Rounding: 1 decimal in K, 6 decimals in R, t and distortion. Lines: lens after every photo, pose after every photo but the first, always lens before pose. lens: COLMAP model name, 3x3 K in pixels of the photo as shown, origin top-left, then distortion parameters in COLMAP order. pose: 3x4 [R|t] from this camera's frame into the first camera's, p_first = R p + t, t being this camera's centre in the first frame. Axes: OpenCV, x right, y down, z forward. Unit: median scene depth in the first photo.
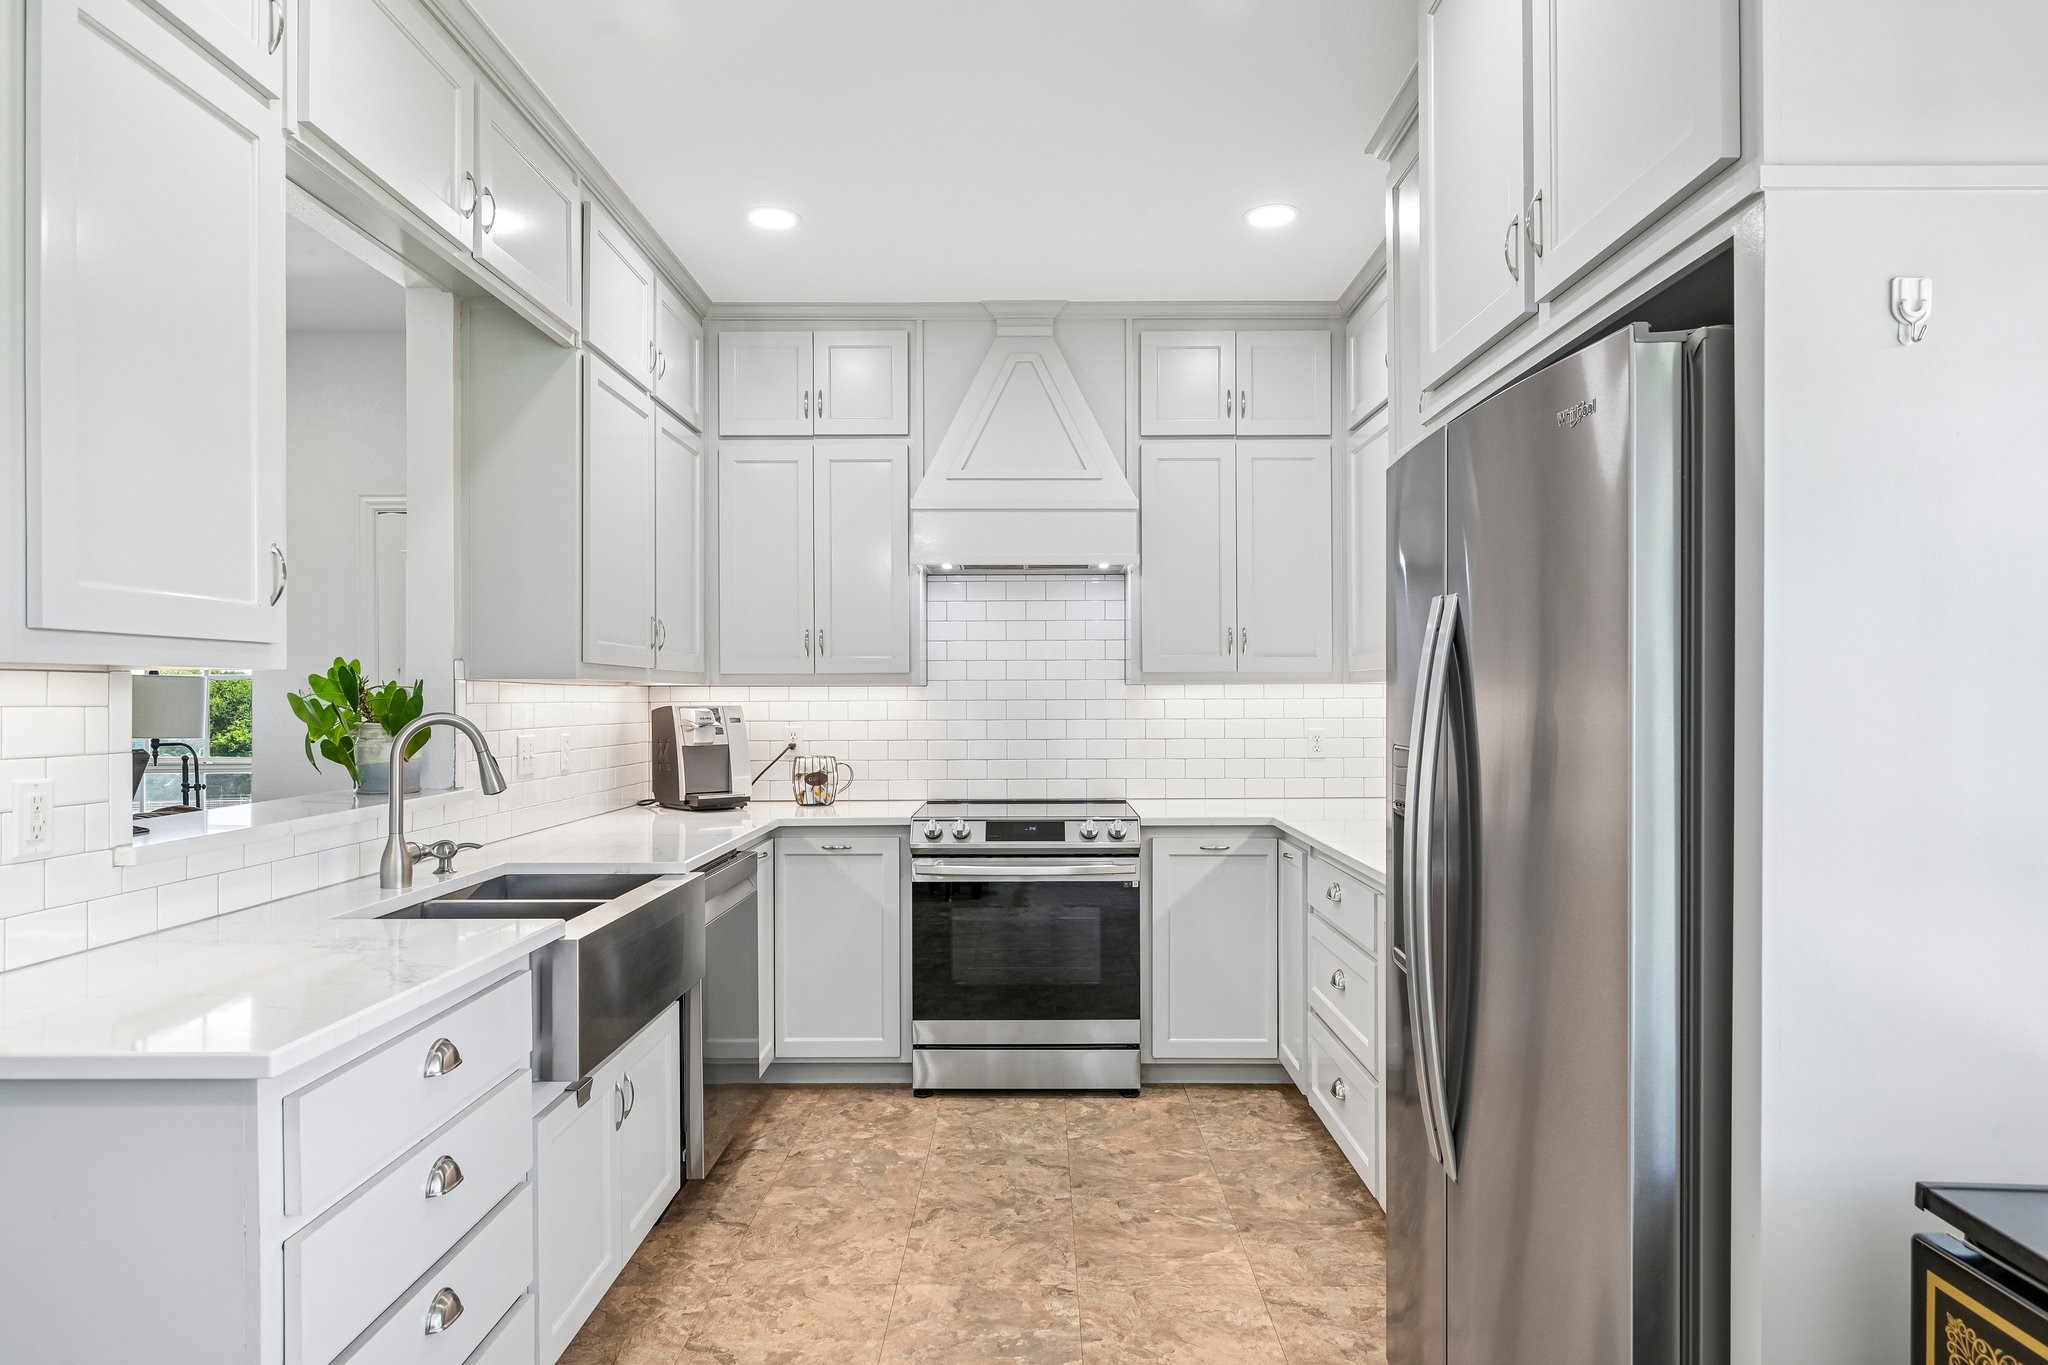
lens RADIAL K [[1200.5, 0, 1024.0], [0, 1200.5, 682.5], [0, 0, 1]] dist [0.001266, 0.000059]
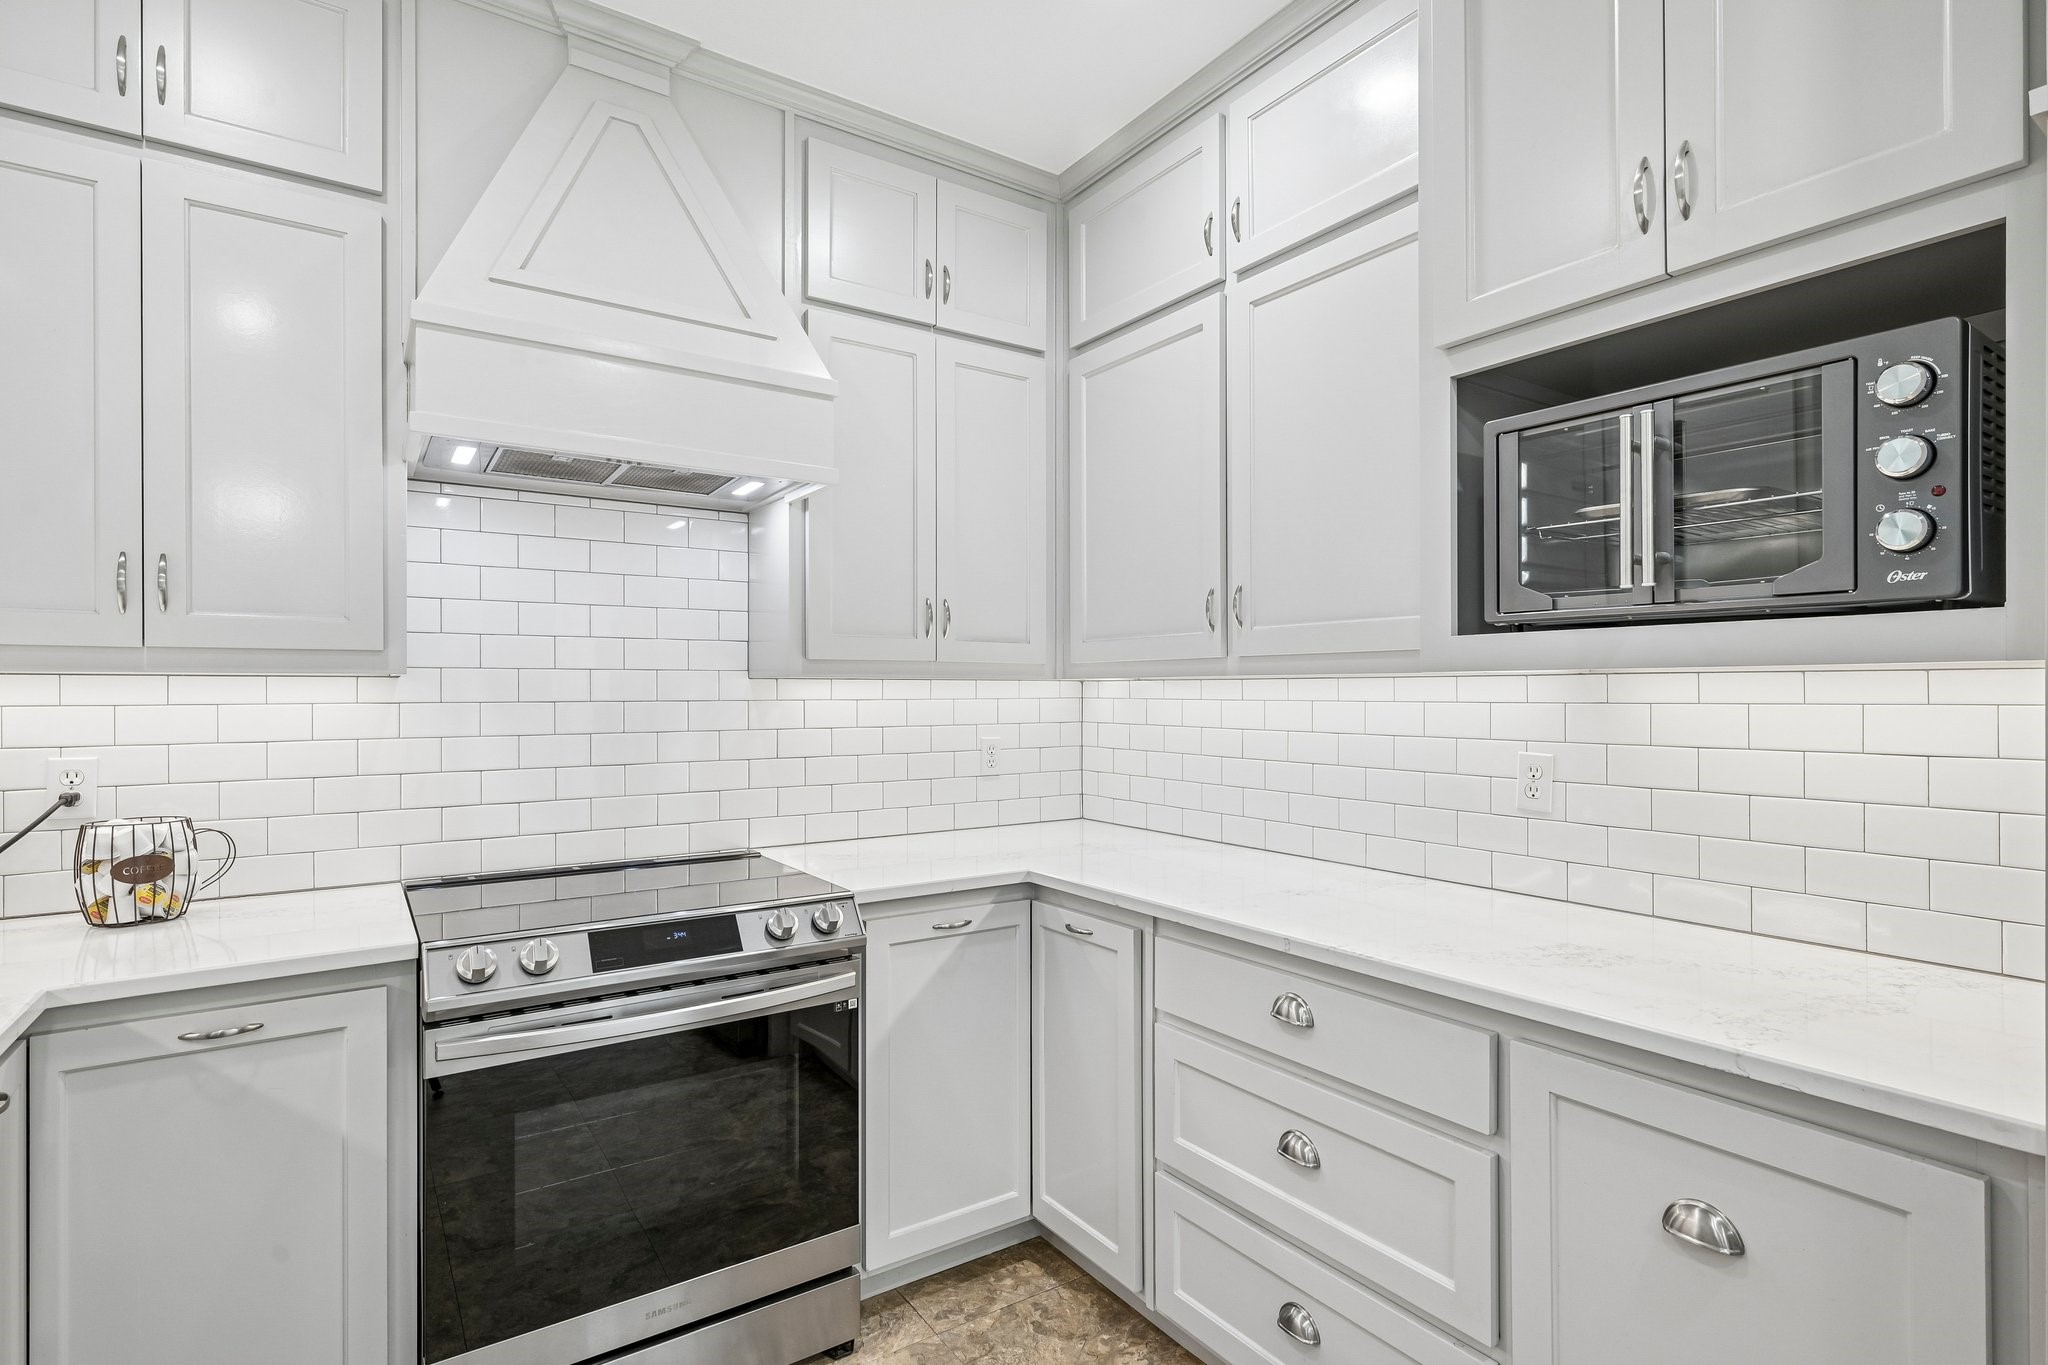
lens RADIAL K [[992.7, 0, 1024.7], [0, 992.7, 689.2], [0, 0, 1]] dist [-0.004318, 0.000047]
pose [[0.821852, 0.004688, 0.569682, -0.112371], [-0.007306, 0.999971, 0.002311, 0.005756], [-0.569654, -0.006061, 0.821862, 0.491088]]
